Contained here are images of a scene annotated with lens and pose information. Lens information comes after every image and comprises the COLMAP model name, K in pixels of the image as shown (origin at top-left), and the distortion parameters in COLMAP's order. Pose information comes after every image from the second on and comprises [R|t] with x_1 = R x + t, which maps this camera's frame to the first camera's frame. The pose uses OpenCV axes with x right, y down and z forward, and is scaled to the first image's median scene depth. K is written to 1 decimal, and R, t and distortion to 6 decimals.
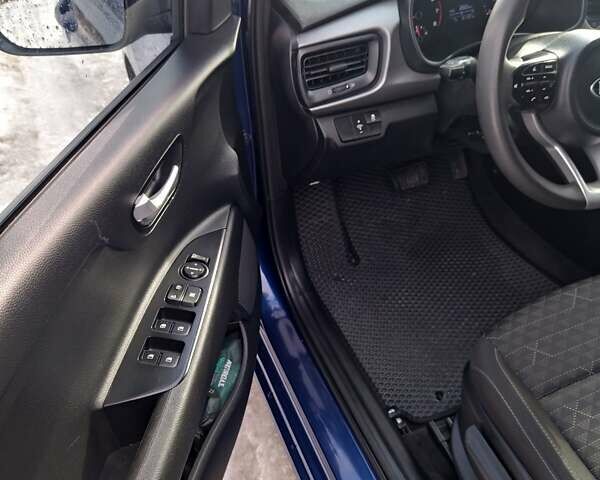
lens RADIAL K [[615.4, 0, 300.0], [0, 615.4, 240.0], [0, 0, 1]] dist [0.049766, -0.000613]
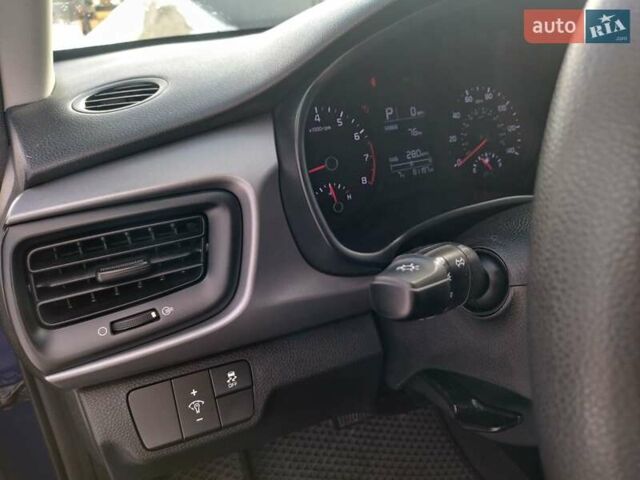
lens RADIAL K [[486.3, 0, 320.0], [0, 486.3, 240.0], [0, 0, 1]] dist [0.064527, -0.116319]
pose [[0.996666, -0.013014, 0.080544, 0.158933], [0.034150, 0.963101, -0.266966, -0.206509], [-0.074097, 0.268827, 0.960334, 0.673569]]
